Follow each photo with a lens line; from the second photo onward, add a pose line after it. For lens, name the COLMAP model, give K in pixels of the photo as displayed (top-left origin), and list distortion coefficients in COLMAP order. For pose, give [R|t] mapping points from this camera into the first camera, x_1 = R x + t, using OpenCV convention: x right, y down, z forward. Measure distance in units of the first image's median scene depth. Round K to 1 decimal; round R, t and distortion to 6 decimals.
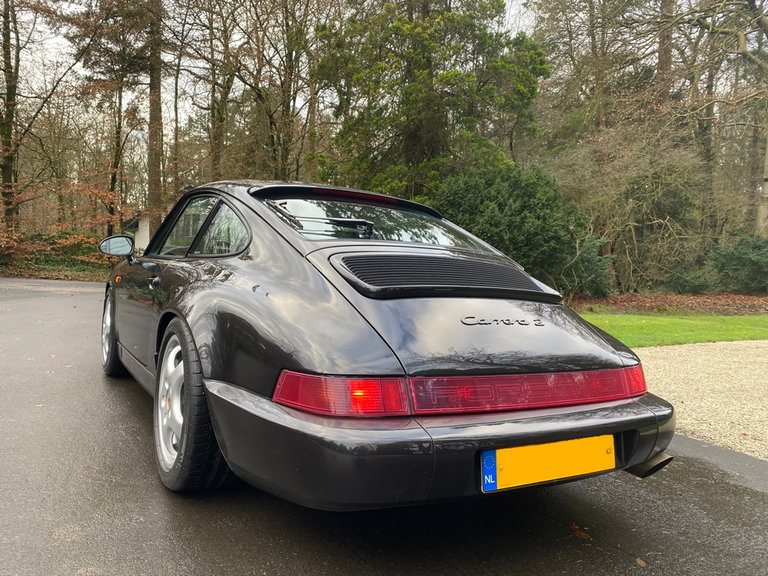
lens RADIAL K [[587.9, 0, 384.0], [0, 587.9, 288.0], [0, 0, 1]] dist [0.025045, -0.007652]
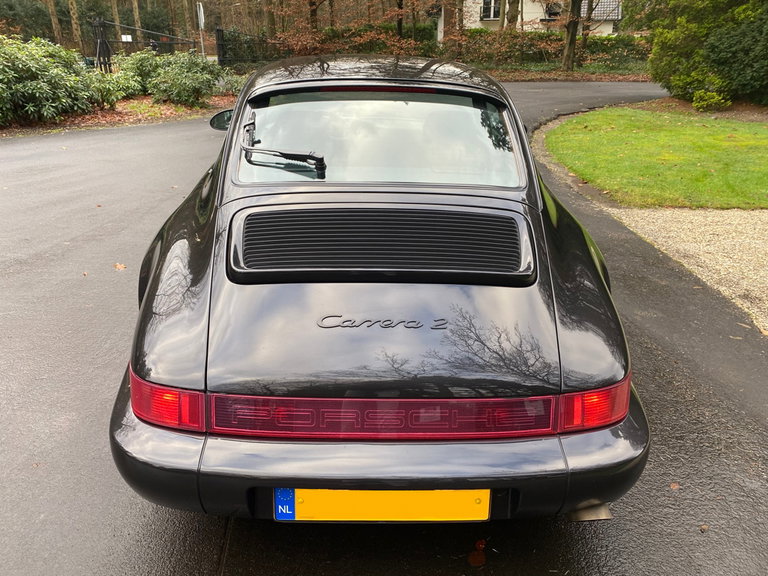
lens RADIAL K [[591.4, 0, 382.3], [0, 591.4, 280.6], [0, 0, 1]] dist [0.019888, -0.003565]
pose [[0.866717, 0.156380, -0.473652, 0.473185], [0.013430, 0.941924, 0.335558, -0.220378], [0.498619, -0.297195, 0.814282, 0.288841]]
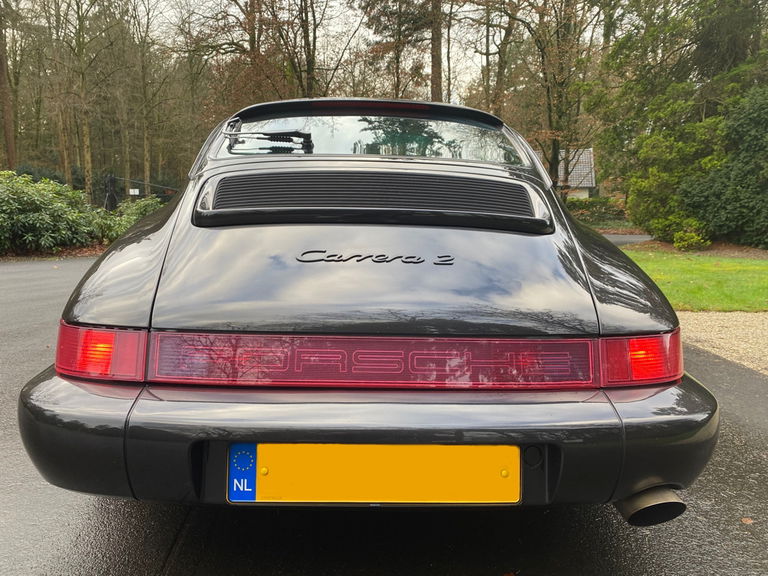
lens RADIAL K [[587.9, 0, 384.0], [0, 587.9, 288.0], [0, 0, 1]] dist [0.025045, -0.007652]
pose [[0.873586, 0.027282, -0.485904, 0.438117], [0.014019, 0.996603, 0.081159, 0.030894], [0.486468, -0.077711, 0.870236, 0.344436]]
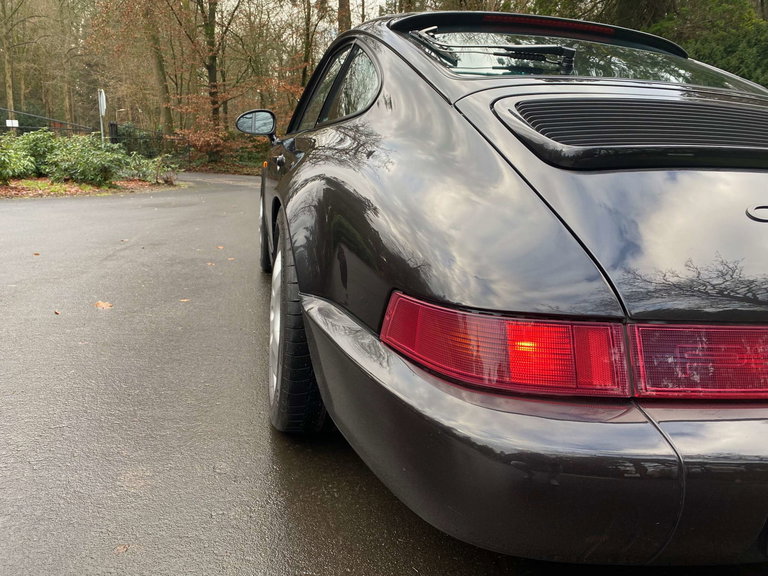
lens RADIAL K [[588.1, 0, 381.3], [0, 588.1, 299.3], [0, 0, 1]] dist [-0.007768, -0.000181]
pose [[0.949662, 0.069004, -0.305581, -0.005615], [-0.011011, 0.982189, 0.187571, 0.026937], [0.313082, -0.174764, 0.933508, 0.329926]]
